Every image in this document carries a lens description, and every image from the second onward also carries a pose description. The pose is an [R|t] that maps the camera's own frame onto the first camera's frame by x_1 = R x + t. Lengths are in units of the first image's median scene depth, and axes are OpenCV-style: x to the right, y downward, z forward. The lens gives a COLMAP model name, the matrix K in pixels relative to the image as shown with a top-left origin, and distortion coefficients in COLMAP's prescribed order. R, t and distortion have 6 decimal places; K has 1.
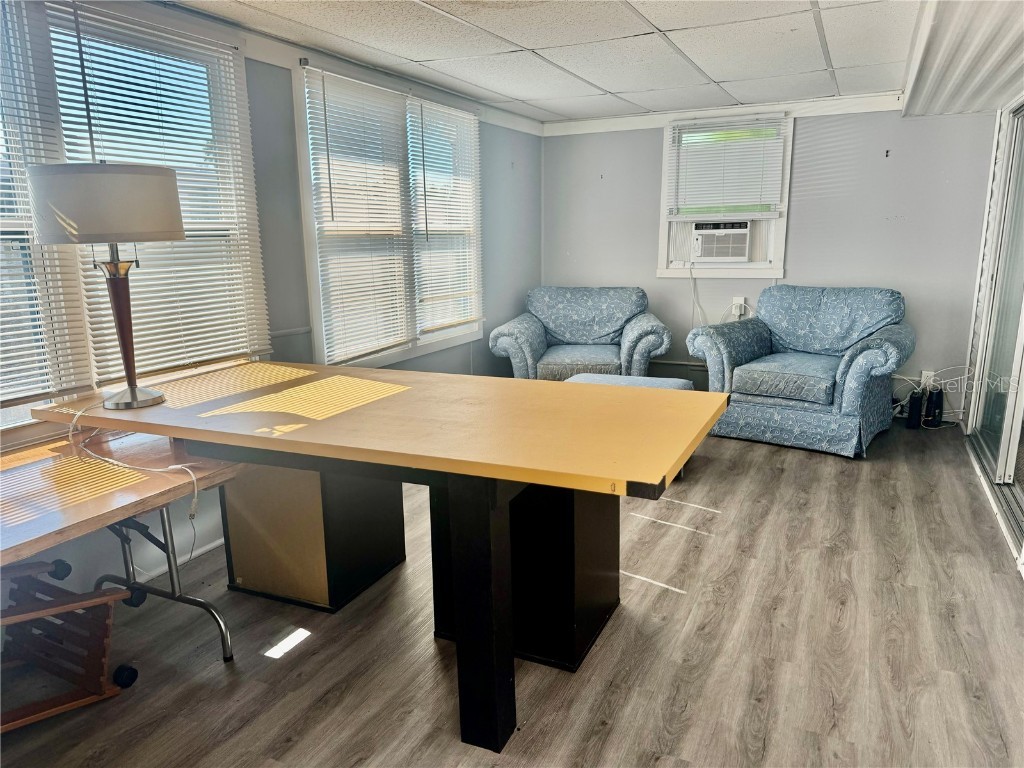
lens RADIAL K [[712.0, 0, 514.7], [0, 712.0, 383.2], [0, 0, 1]] dist [0.122479, -0.189480]
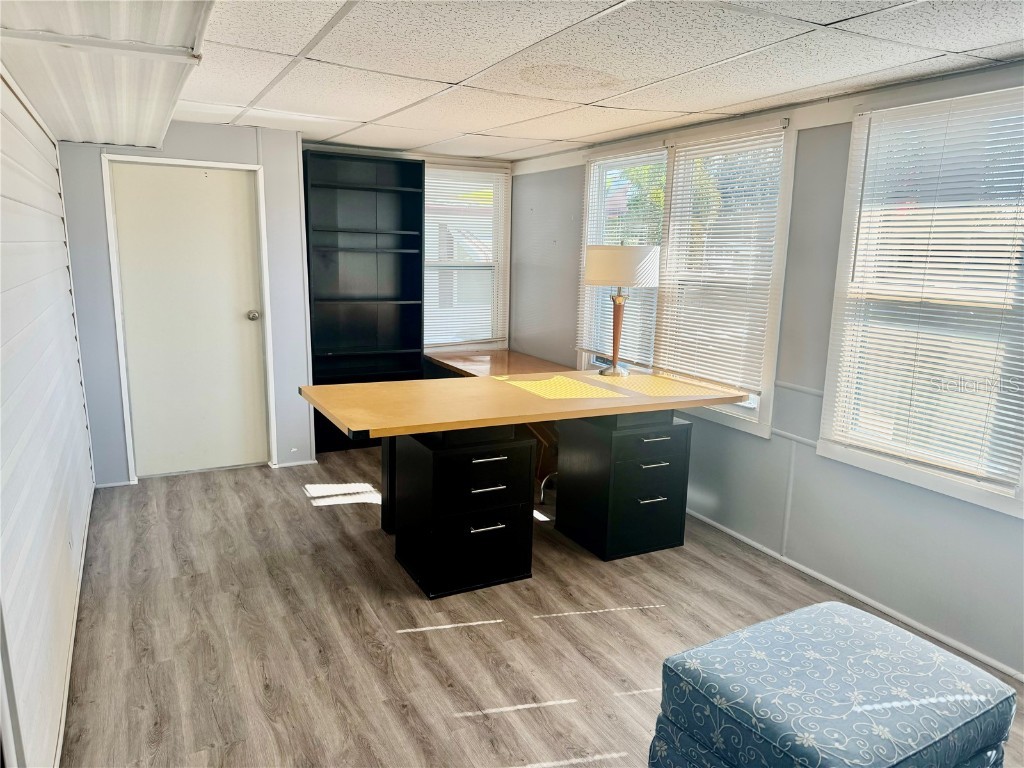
lens RADIAL K [[716.9, 0, 517.1], [0, 716.9, 397.4], [0, 0, 1]] dist [0.085898, -0.185564]
pose [[-0.595116, 0.159701, -0.787611, 0.692489], [-0.183577, 0.927128, 0.326701, -0.307225], [0.782391, 0.339012, -0.522432, 1.191382]]
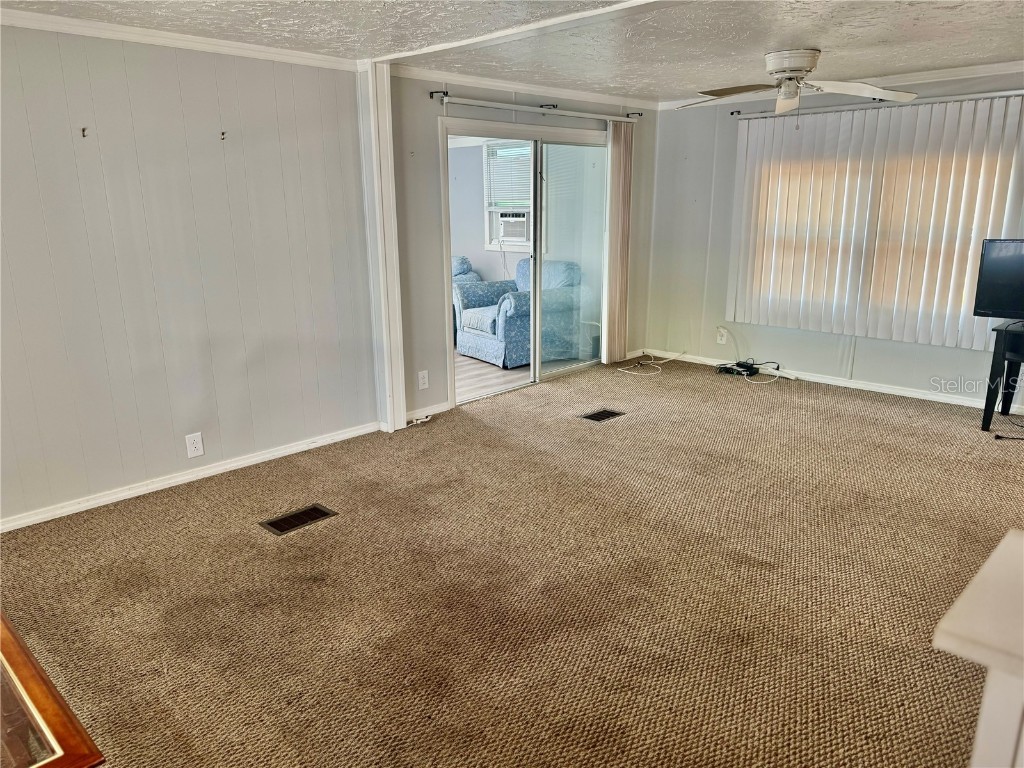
lens RADIAL K [[712.0, 0, 514.7], [0, 712.0, 383.2], [0, 0, 1]] dist [0.122479, -0.189480]
pose [[0.949090, 0.080553, -0.304530, 1.146292], [-0.068923, 0.996429, 0.048770, 0.068909], [0.307371, -0.025298, 0.951253, -0.556234]]
